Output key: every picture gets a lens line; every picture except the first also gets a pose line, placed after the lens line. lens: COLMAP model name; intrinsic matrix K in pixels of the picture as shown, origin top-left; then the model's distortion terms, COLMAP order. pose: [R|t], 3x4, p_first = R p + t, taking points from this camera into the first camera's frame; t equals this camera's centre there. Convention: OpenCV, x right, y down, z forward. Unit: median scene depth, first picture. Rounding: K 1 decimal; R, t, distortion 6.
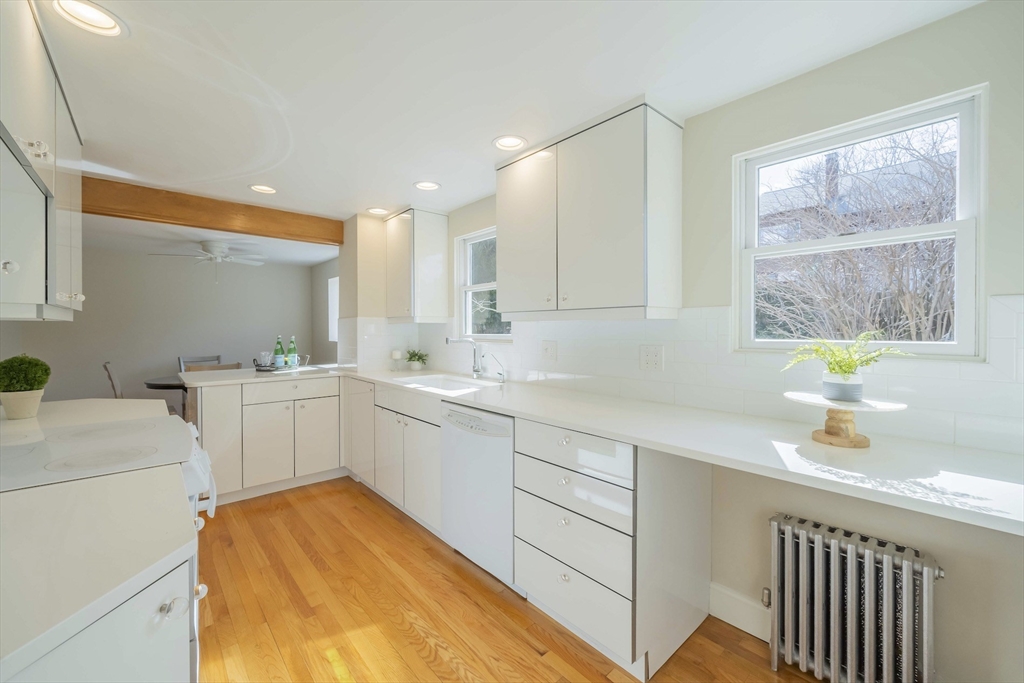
lens RADIAL K [[412.4, 0, 514.0], [0, 412.4, 336.9], [0, 0, 1]] dist [-0.001229, 0.000088]
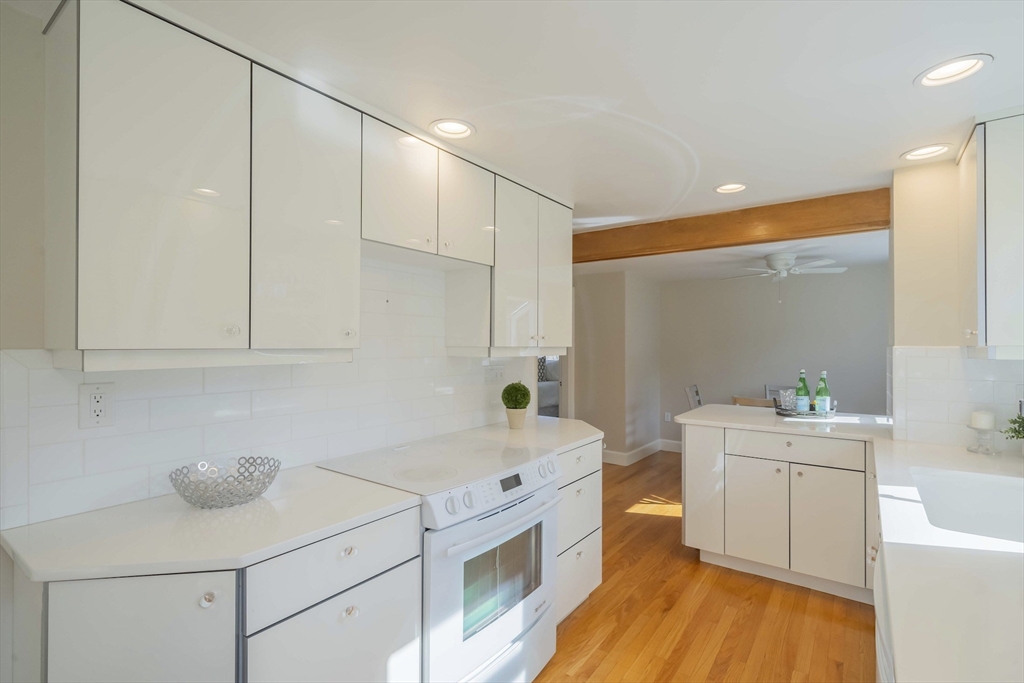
lens RADIAL K [[480.2, 0, 495.1], [0, 480.2, 344.5], [0, 0, 1]] dist [-0.000144, 0.000082]
pose [[0.197902, -0.000308, -0.980222, 0.175962], [-0.021154, 0.999766, -0.004585, -0.035320], [0.979993, 0.021643, 0.197850, 0.310600]]
